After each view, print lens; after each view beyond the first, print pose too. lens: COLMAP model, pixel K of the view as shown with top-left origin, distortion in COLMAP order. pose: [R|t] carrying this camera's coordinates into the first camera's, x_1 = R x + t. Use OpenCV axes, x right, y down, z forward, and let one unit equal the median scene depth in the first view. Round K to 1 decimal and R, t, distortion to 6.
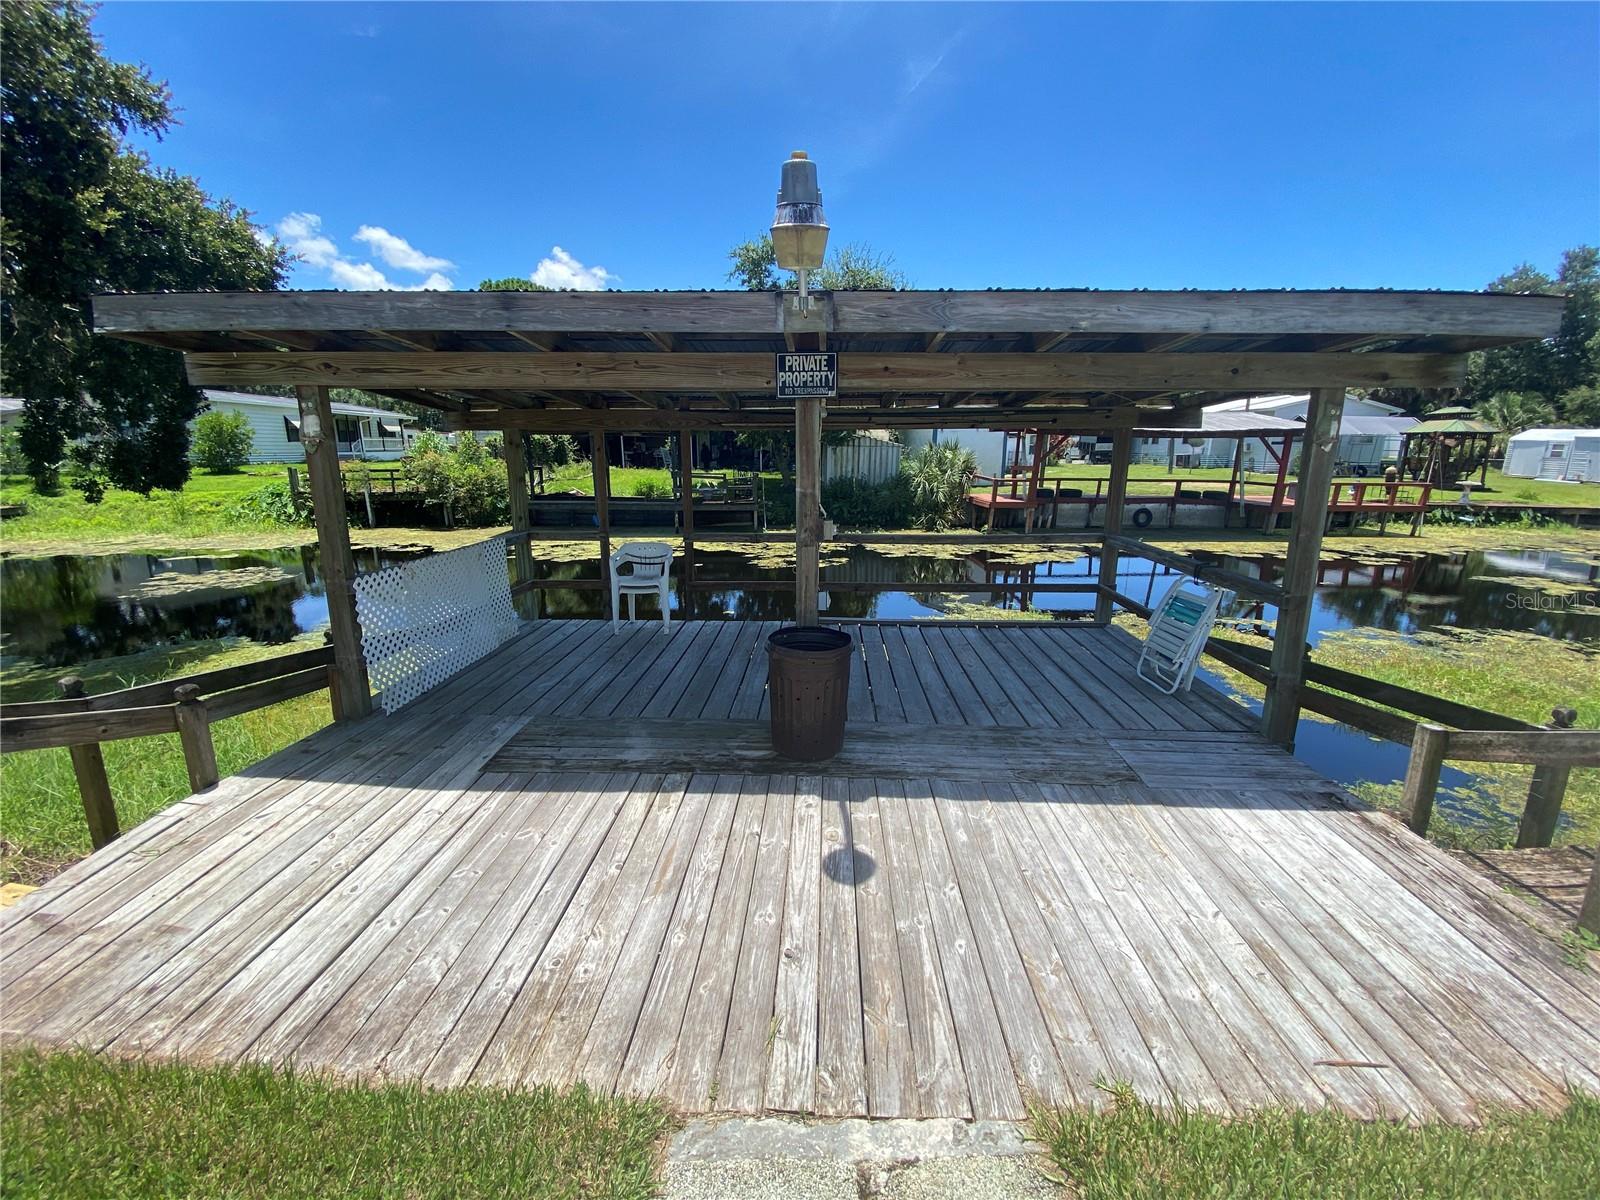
lens RADIAL K [[652.9, 0, 800.0], [0, 652.9, 600.0], [0, 0, 1]] dist [0.000151, -0.015234]
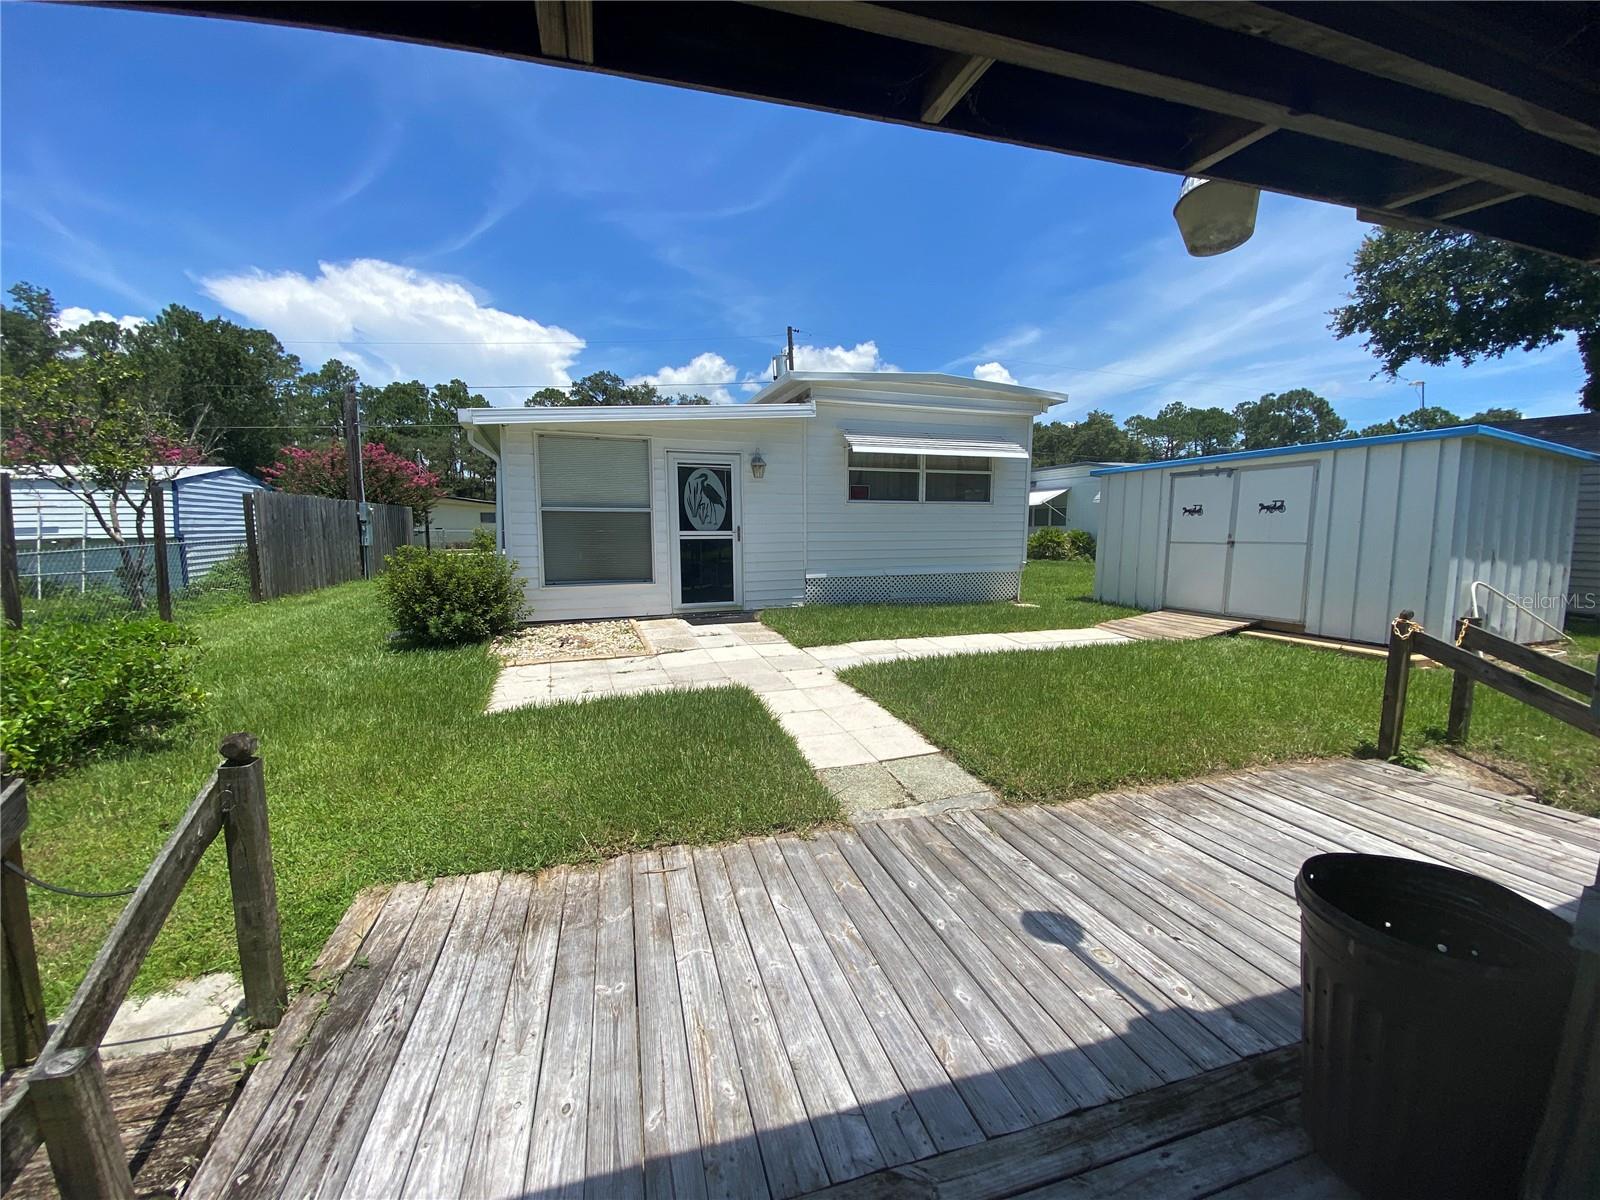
lens RADIAL K [[652.9, 0, 800.0], [0, 652.9, 600.0], [0, 0, 1]] dist [0.000151, -0.015234]
pose [[-0.950510, 0.038189, -0.308337, 0.797031], [-0.065469, 0.945514, 0.318930, -0.354126], [0.303717, 0.323333, -0.896221, 1.840094]]
